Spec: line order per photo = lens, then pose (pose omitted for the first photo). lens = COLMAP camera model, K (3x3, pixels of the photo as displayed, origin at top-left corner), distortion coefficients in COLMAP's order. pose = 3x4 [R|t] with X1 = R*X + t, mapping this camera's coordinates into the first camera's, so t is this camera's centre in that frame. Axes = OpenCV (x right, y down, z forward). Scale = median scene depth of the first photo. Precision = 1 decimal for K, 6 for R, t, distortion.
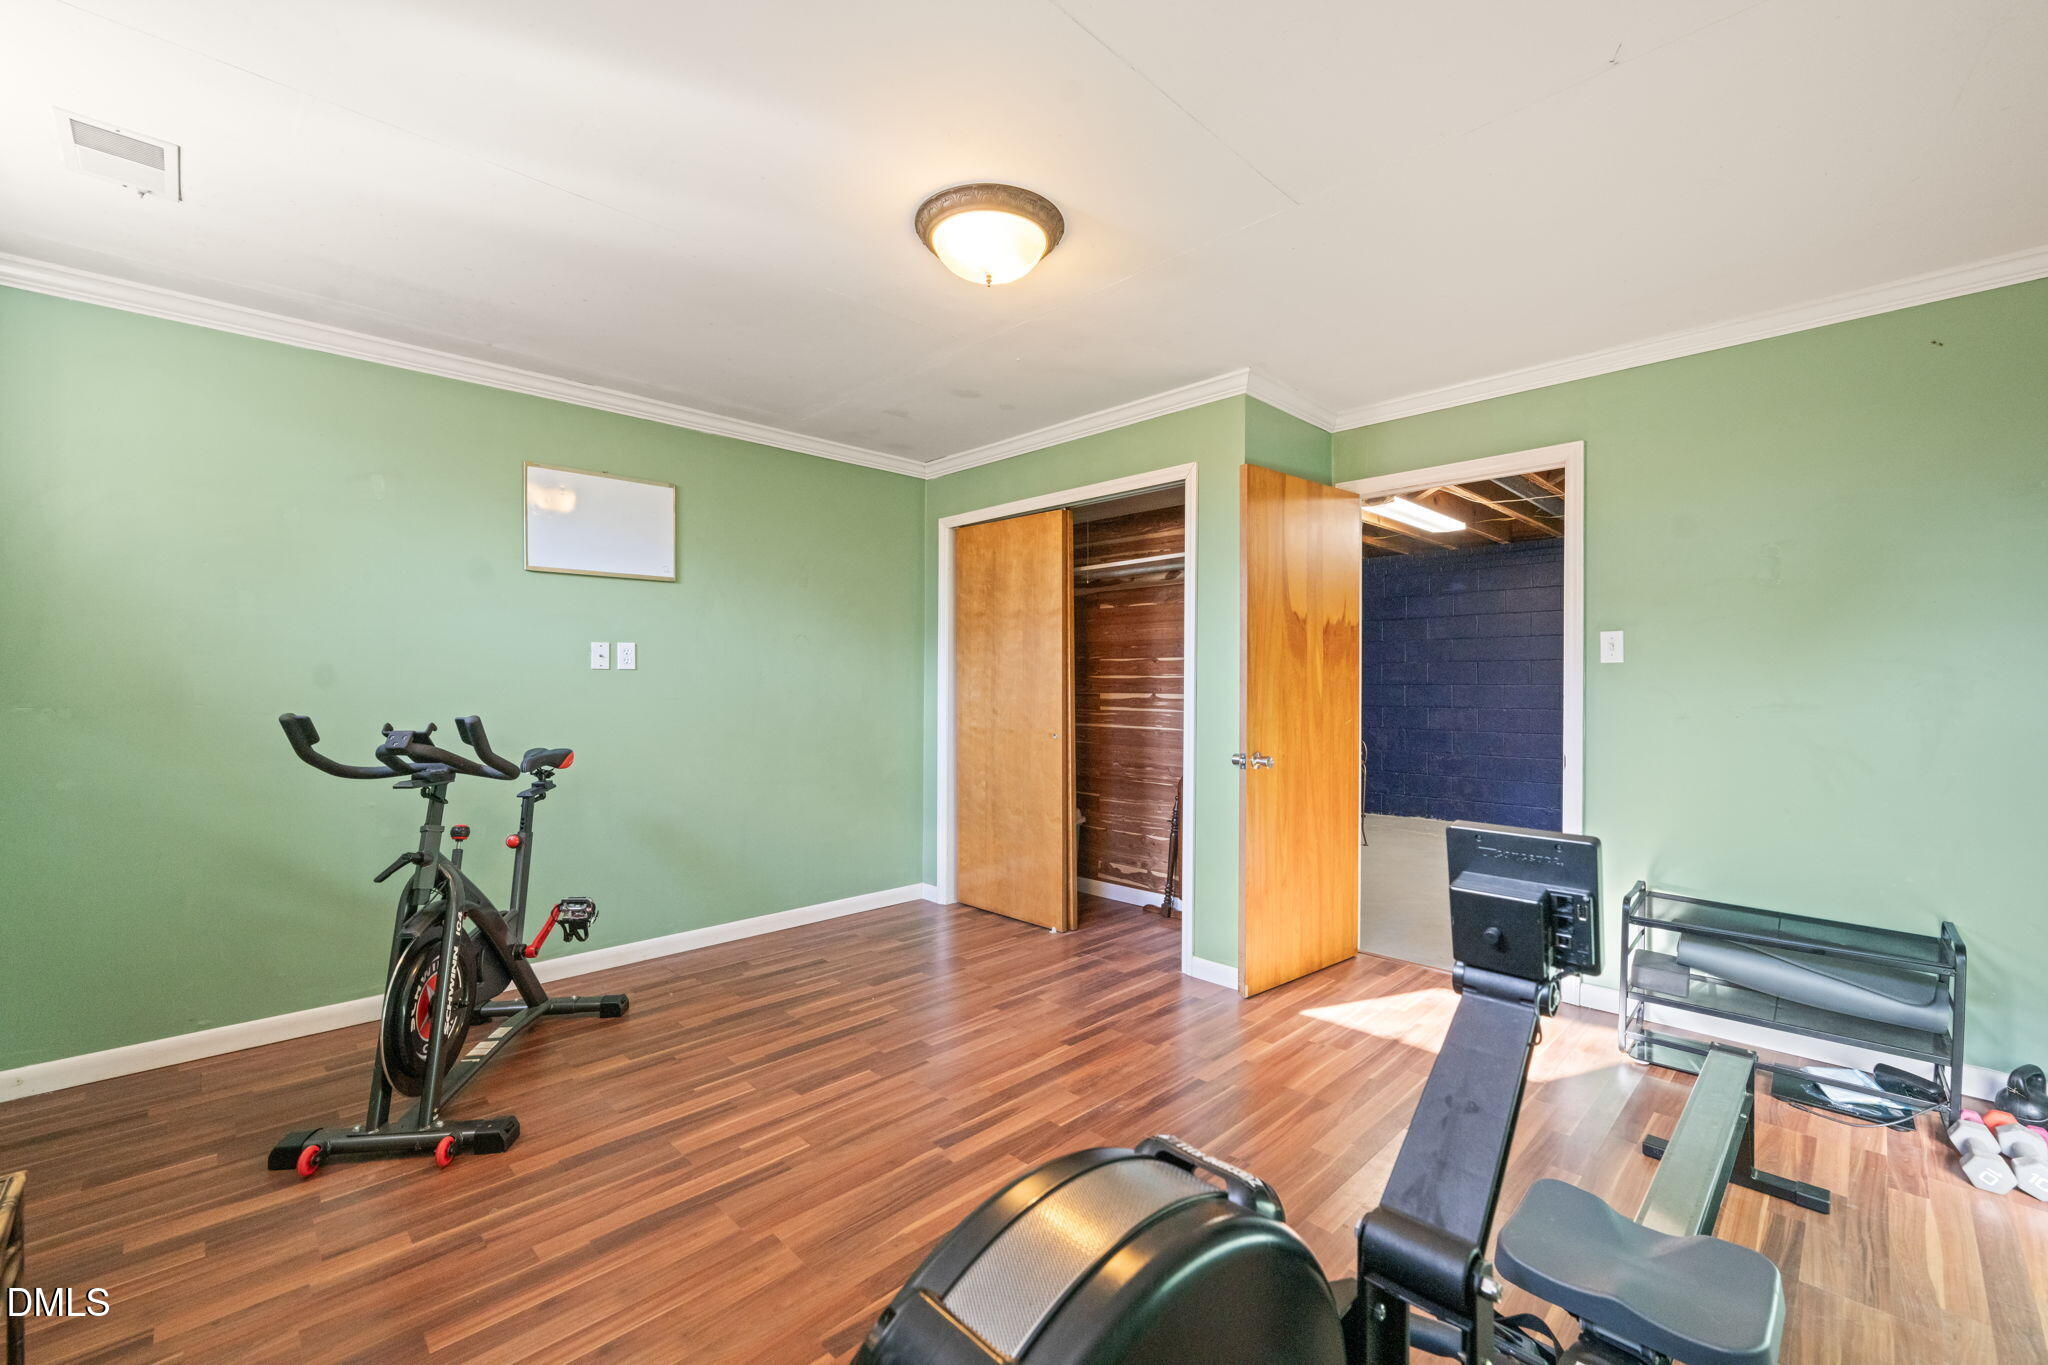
lens RADIAL K [[826.7, 0, 1022.9], [0, 826.7, 684.4], [0, 0, 1]] dist [0.000434, 0.000053]
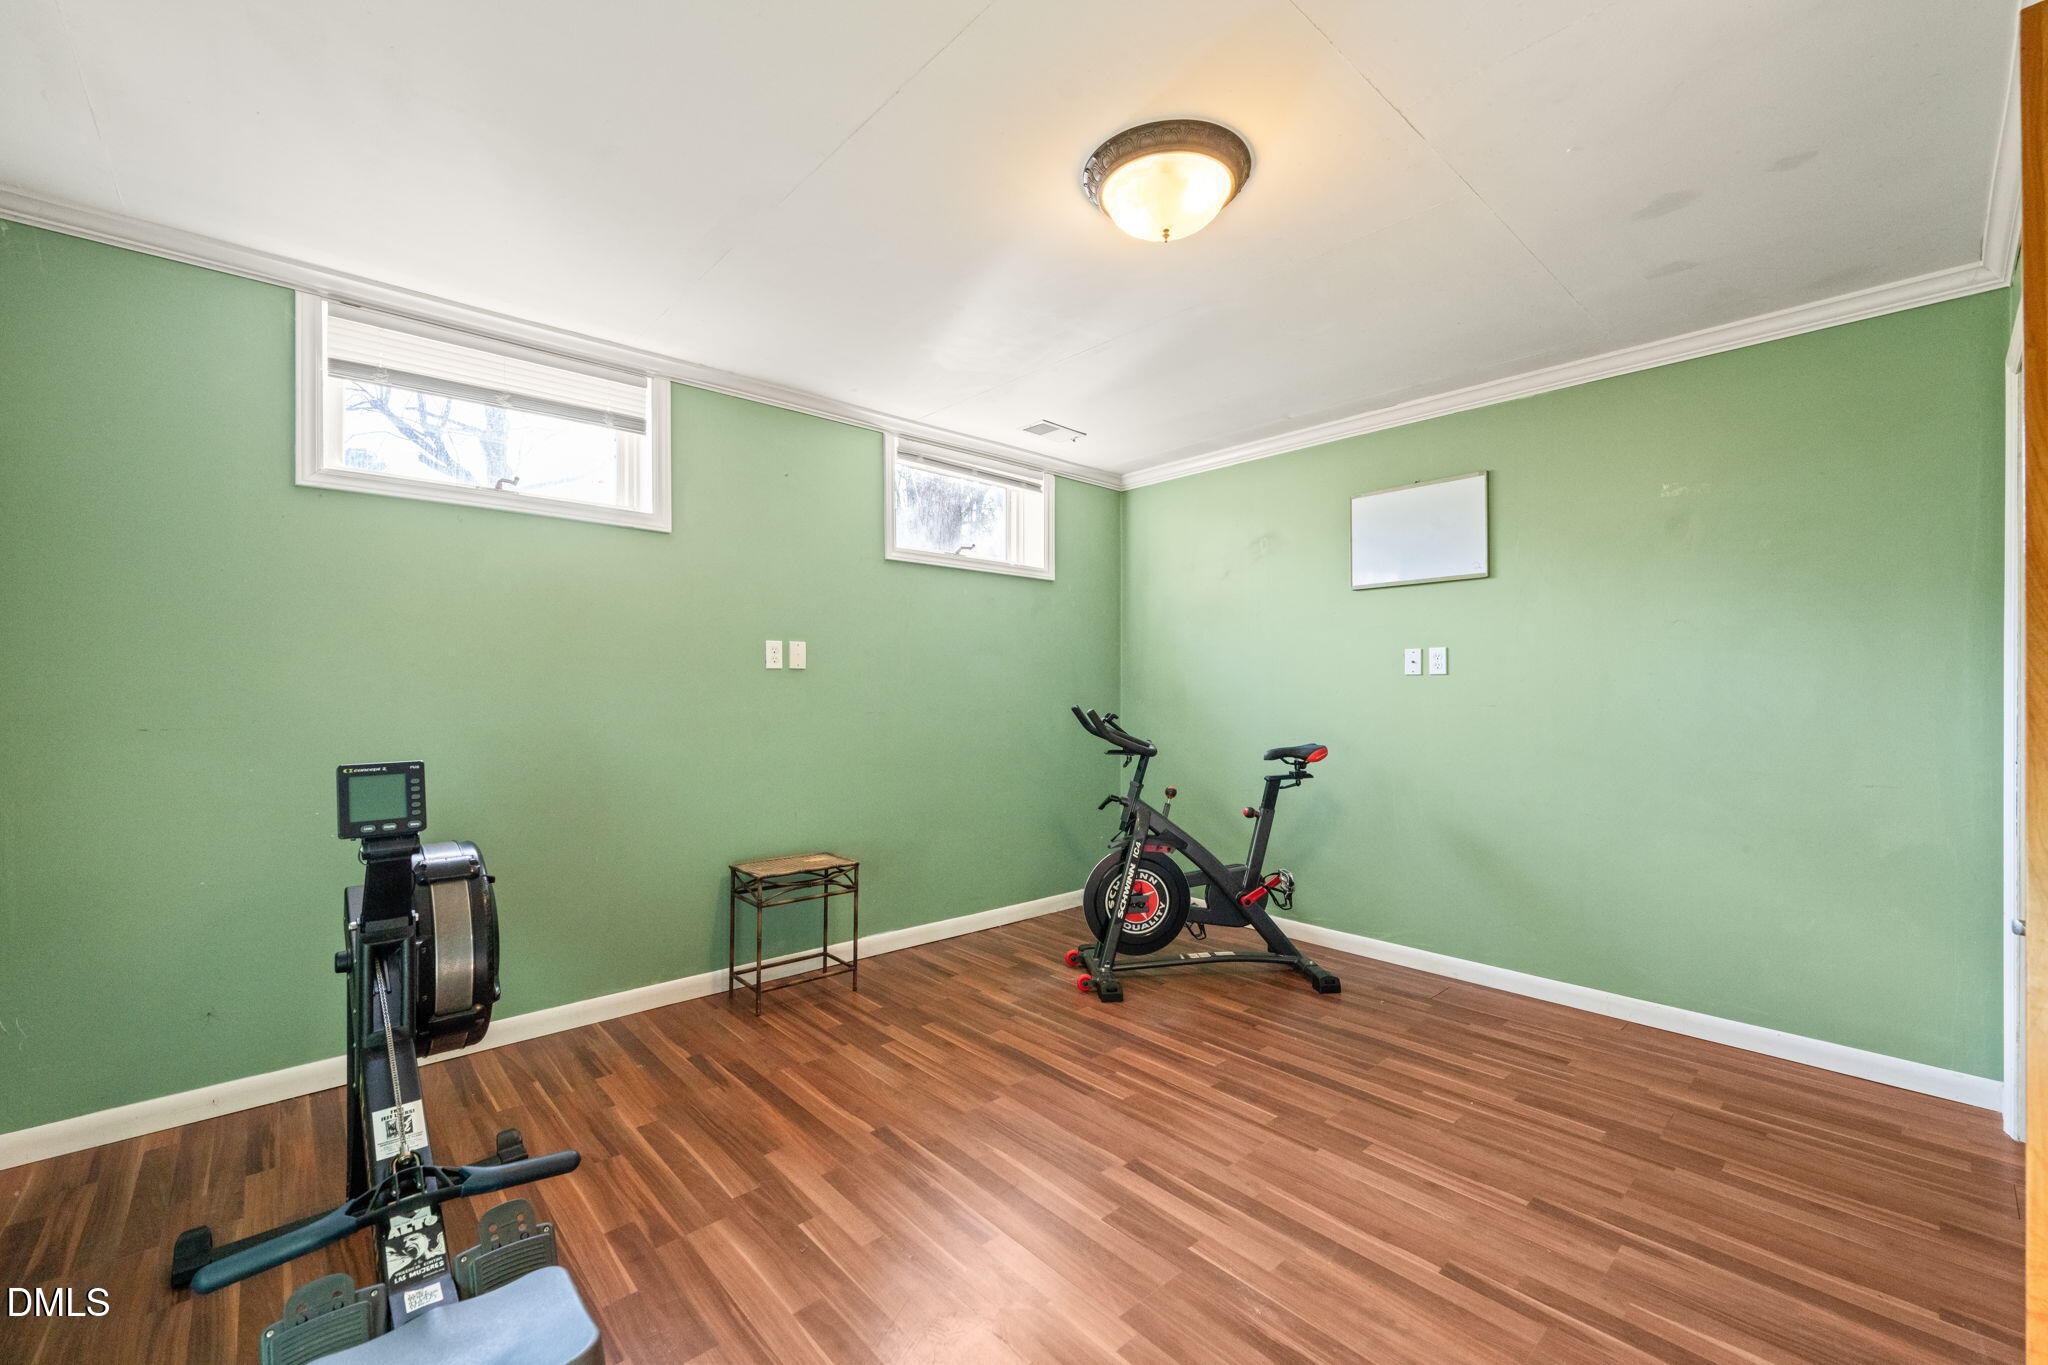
lens RADIAL K [[826.7, 0, 1023.1], [0, 826.7, 685.7], [0, 0, 1]] dist [0.000434, 0.000053]
pose [[-0.020358, -0.002935, -0.999788, 0.649415], [-0.003938, 0.999988, -0.002855, 0.000032], [0.999785, 0.003879, -0.020369, 0.662277]]
